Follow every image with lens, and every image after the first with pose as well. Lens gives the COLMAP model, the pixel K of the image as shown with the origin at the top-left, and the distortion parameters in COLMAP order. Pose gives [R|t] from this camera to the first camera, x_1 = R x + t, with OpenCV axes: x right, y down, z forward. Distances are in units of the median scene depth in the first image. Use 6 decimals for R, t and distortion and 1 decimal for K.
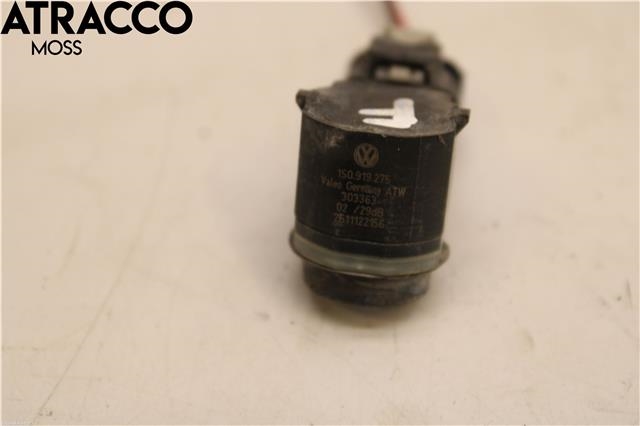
lens RADIAL K [[1636.0, 0, 319.8], [0, 1636.0, 211.9], [0, 0, 1]] dist [0.095863, 0.000000]
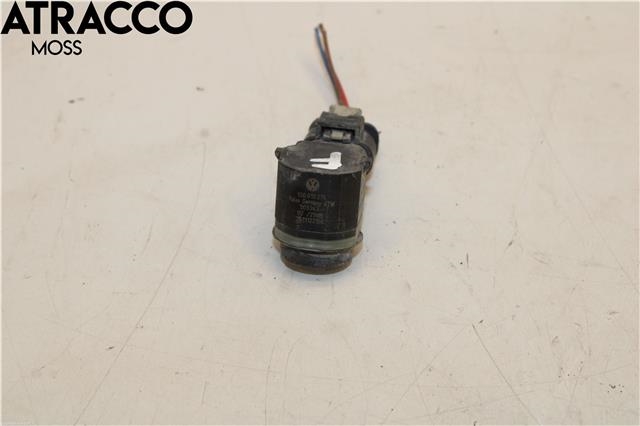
lens RADIAL K [[1636.0, 0, 320.2], [0, 1636.0, 213.9], [0, 0, 1]] dist [0.095863, 0.000000]
pose [[0.999919, -0.009257, -0.008720, 0.050595], [0.009248, 0.999957, -0.001056, 0.000290], [0.008730, 0.000975, 0.999961, -0.808076]]
